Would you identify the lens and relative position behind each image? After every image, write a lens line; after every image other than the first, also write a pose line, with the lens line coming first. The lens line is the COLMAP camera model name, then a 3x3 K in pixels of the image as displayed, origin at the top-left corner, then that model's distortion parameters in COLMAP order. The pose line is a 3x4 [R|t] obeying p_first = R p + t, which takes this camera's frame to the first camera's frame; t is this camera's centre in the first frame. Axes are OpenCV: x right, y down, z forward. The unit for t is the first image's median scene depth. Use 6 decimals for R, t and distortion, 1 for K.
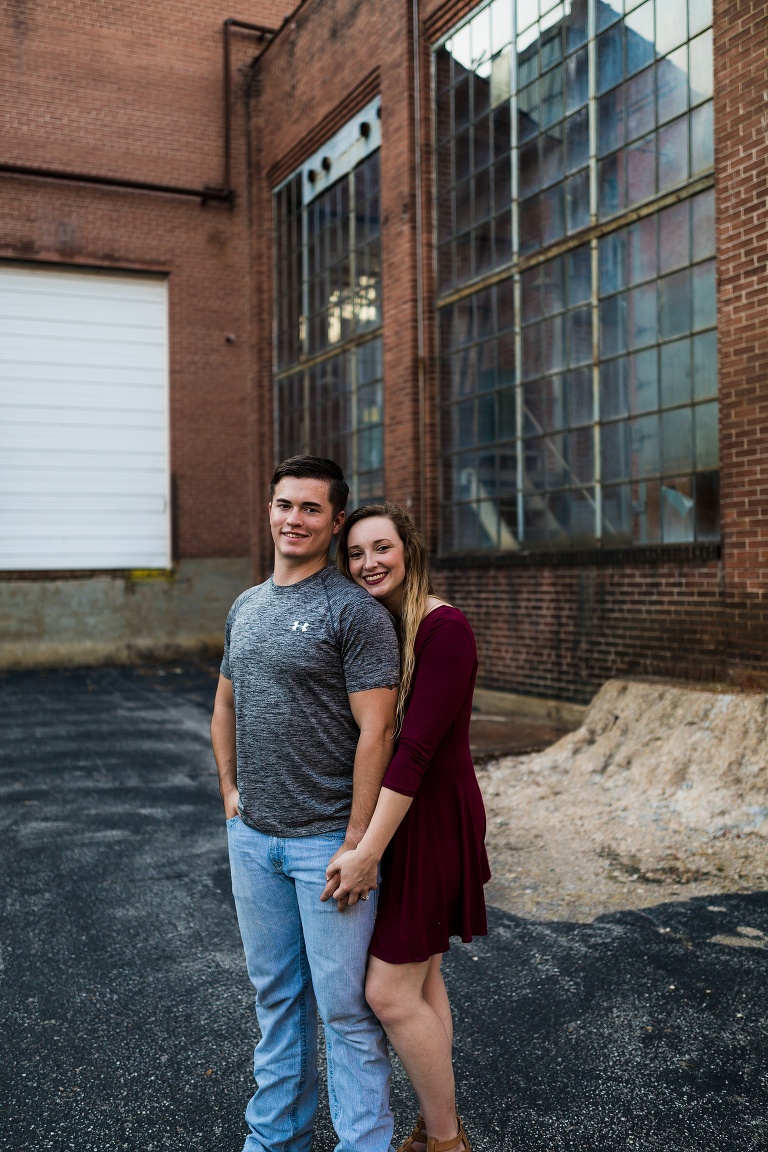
lens RADIAL K [[1097.1, 0, 384.0], [0, 1097.1, 576.0], [0, 0, 1]] dist [0.000798, 0.011489]
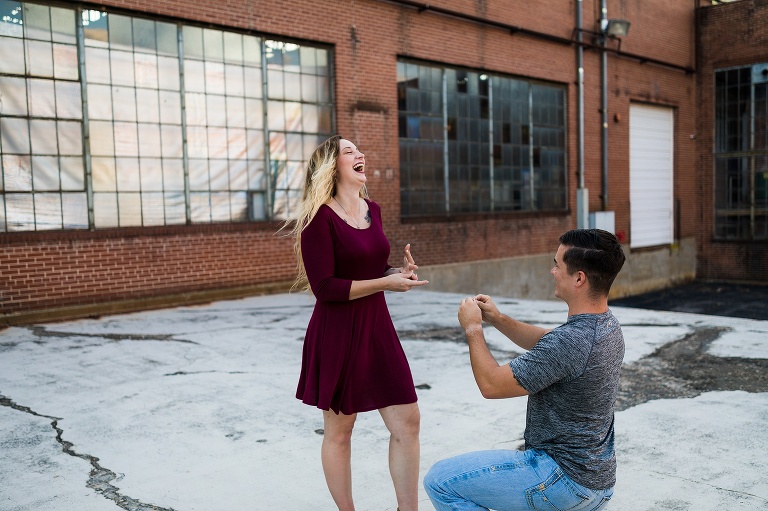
lens RADIAL K [[731.4, 0, 384.0], [0, 731.4, 255.5], [0, 0, 1]] dist [0.000798, 0.011489]
pose [[0.935904, -0.037586, 0.350243, -1.430176], [0.018406, 0.998151, 0.057932, -0.088689], [-0.351773, -0.047772, 0.934865, -0.180719]]
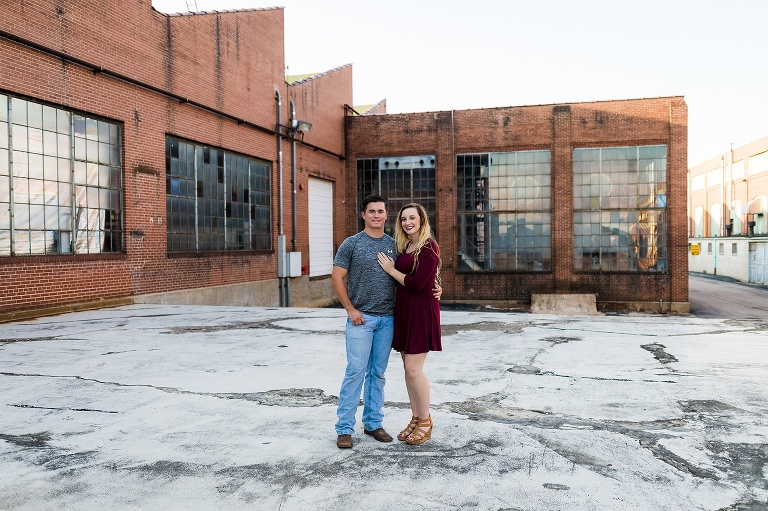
lens RADIAL K [[608.6, 0, 384.0], [0, 608.6, 255.5], [0, 0, 1]] dist [0.000143, 0.002387]
pose [[0.640046, -0.009070, 0.768283, -1.669636], [0.004119, 0.999956, 0.008374, -0.085737], [-0.768326, -0.002195, 0.640055, -0.271896]]
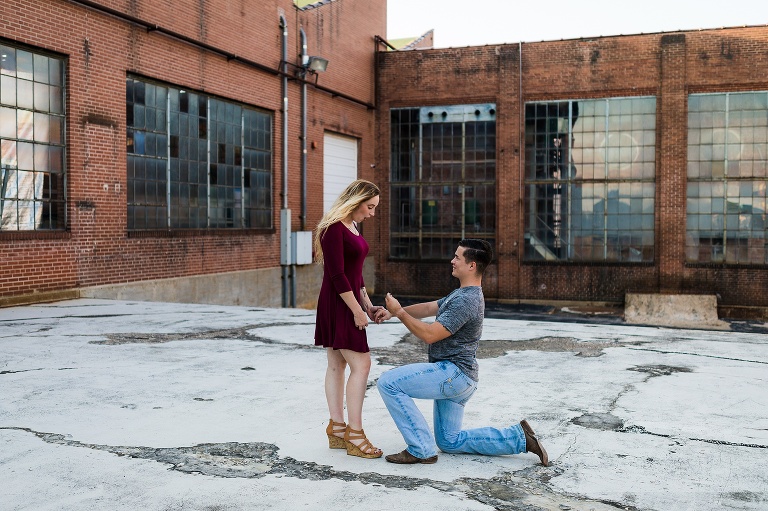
lens RADIAL K [[780.9, 0, 367.3], [0, 780.9, 244.8], [0, 0, 1]] dist [0.003409, 0.009281]
pose [[0.704614, -0.007059, 0.709556, -1.593901], [-0.009275, 0.999773, 0.019157, -0.087487], [-0.709530, -0.020079, 0.704389, -0.244418]]
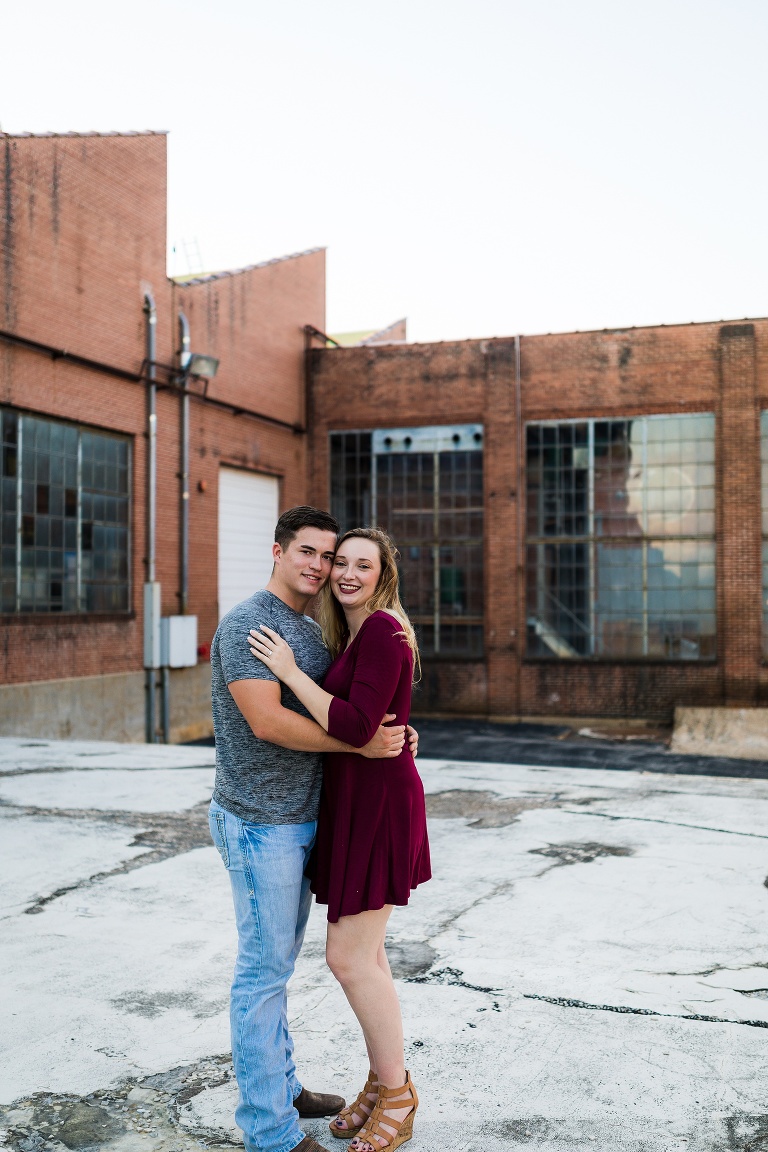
lens RADIAL K [[1134.5, 0, 384.0], [0, 1134.5, 576.0], [0, 0, 1]] dist [-0.000277, 0.004943]
pose [[0.688138, 0.025059, 0.725147, -1.475966], [-0.006019, 0.999566, -0.028831, -0.094901], [-0.725555, 0.015475, 0.687991, -0.280397]]
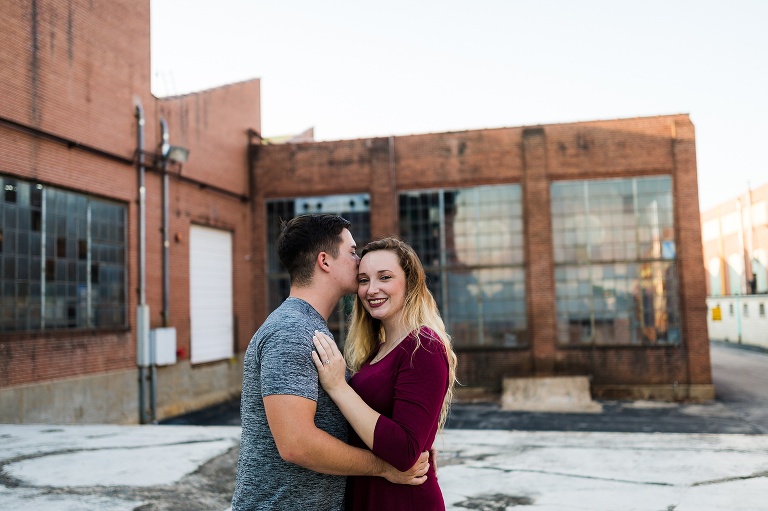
lens RADIAL K [[731.4, 0, 384.0], [0, 731.4, 255.5], [0, 0, 1]] dist [0.000798, 0.011489]
pose [[0.598311, 0.053290, 0.799490, -1.427649], [0.024229, 0.996126, -0.084528, -0.094155], [-0.800897, 0.069945, 0.594703, -0.206514]]
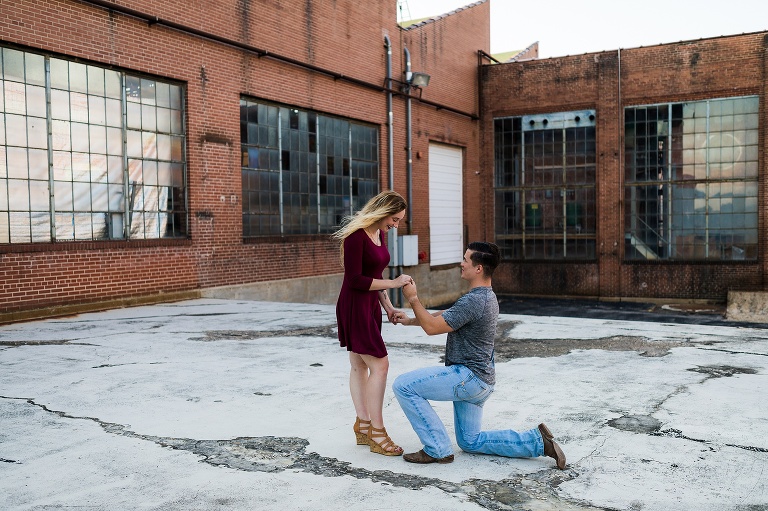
lens RADIAL K [[716.6, 0, 384.0], [0, 716.6, 255.5], [0, 0, 1]] dist [0.003109, 0.011907]
pose [[0.801029, -0.024252, 0.598134, -1.545797], [0.006778, 0.999482, 0.031447, -0.088488], [-0.598587, -0.021136, 0.800779, -0.262556]]
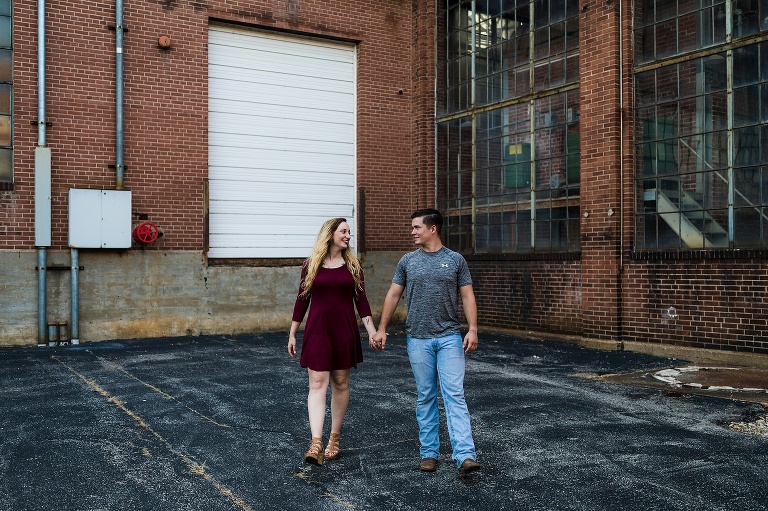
lens RADIAL K [[756.3, 0, 384.0], [0, 756.3, 255.5], [0, 0, 1]] dist [-0.000277, 0.004943]
pose [[0.991842, 0.009952, 0.127088, -0.323047], [-0.008363, 0.999880, -0.013034, 0.001984], [-0.127202, 0.011865, 0.991806, 0.076011]]
